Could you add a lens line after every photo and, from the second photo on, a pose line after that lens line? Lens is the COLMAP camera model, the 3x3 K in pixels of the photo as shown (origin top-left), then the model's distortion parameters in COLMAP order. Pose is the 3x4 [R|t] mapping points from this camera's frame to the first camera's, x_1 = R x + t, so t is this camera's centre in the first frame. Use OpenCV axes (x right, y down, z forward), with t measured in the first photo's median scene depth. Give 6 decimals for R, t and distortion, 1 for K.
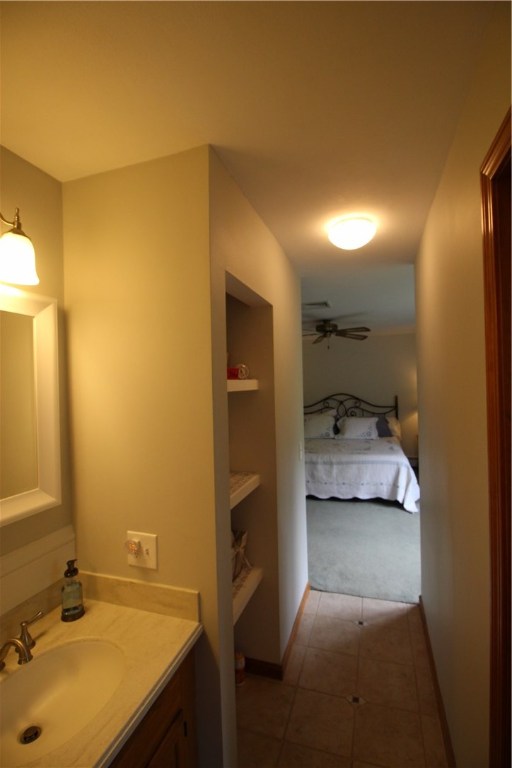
lens RADIAL K [[356.3, 0, 255.0], [0, 356.3, 385.8], [0, 0, 1]] dist [-0.008603, -0.001038]
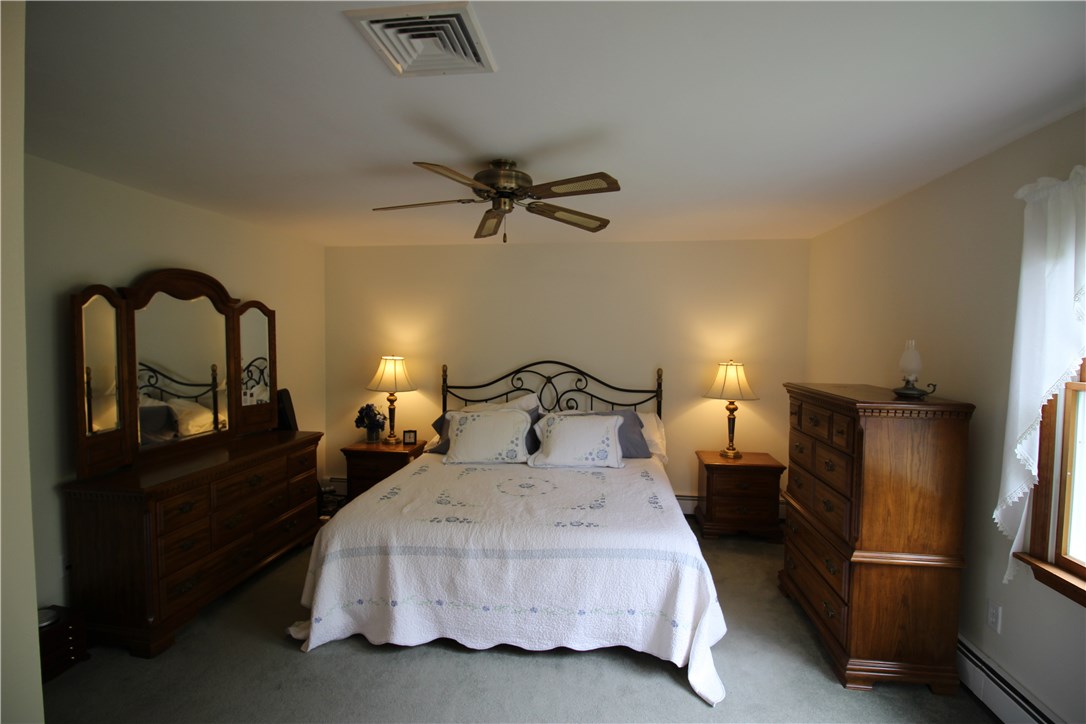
lens RADIAL K [[503.8, 0, 540.9], [0, 503.8, 357.0], [0, 0, 1]] dist [-0.008603, -0.001038]
pose [[0.981987, 0.027065, 0.186997, 0.148135], [-0.032883, 0.999065, 0.028082, -0.002284], [-0.186063, -0.033725, 0.981959, 0.481058]]
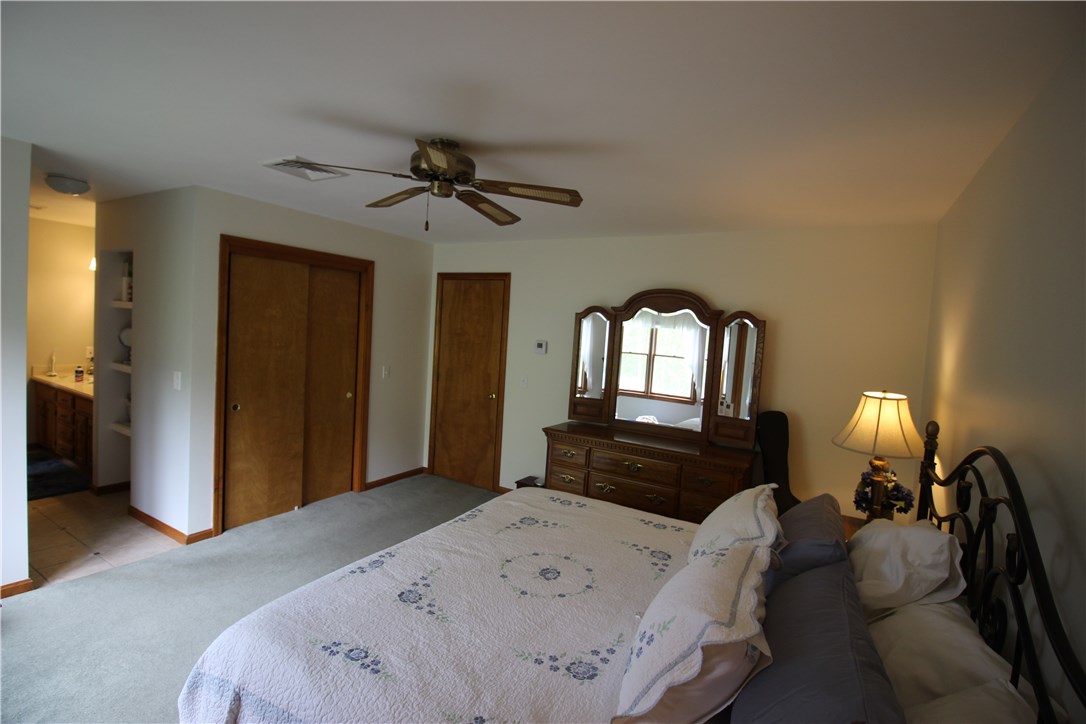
lens RADIAL K [[503.8, 0, 541.6], [0, 503.8, 364.9], [0, 0, 1]] dist [-0.008603, -0.001038]
pose [[-0.223263, 0.080135, -0.971459, 0.654448], [-0.061544, 0.993468, 0.096095, -0.026214], [0.972813, 0.081242, -0.216872, 1.203820]]
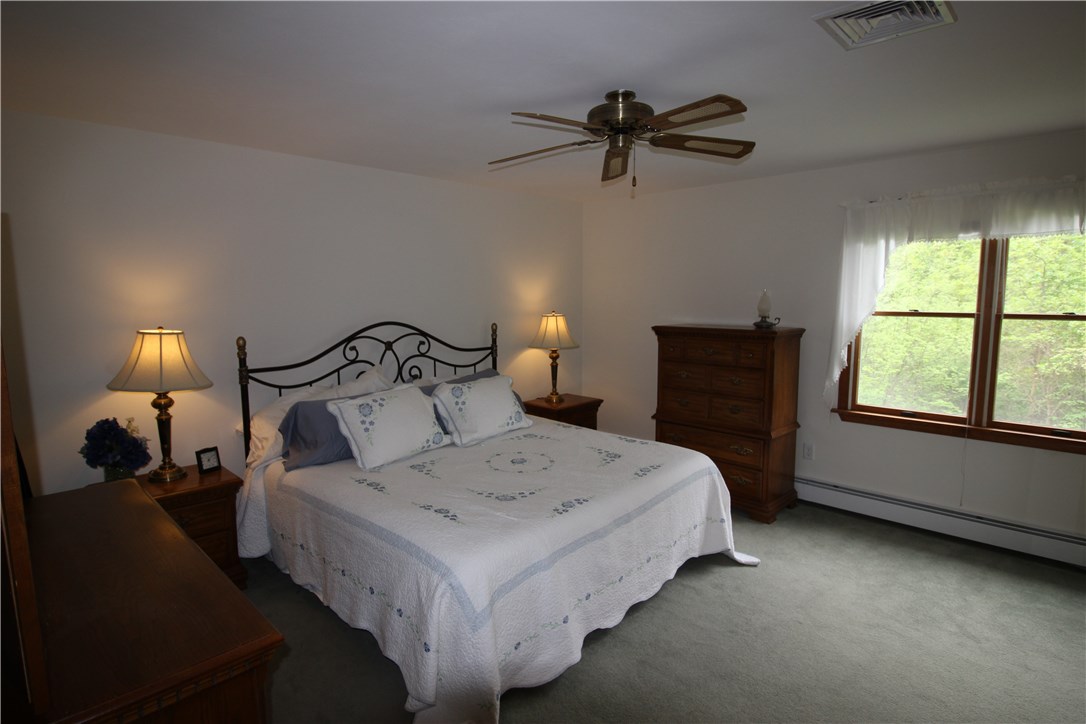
lens RADIAL K [[569.3, 0, 544.6], [0, 569.3, 360.0], [0, 0, 1]] dist [0.003223, 0.000164]
pose [[0.441501, -0.082222, 0.893485, -0.310836], [-0.000054, 0.995790, 0.091663, 0.009497], [-0.897261, -0.040517, 0.439638, 0.819745]]
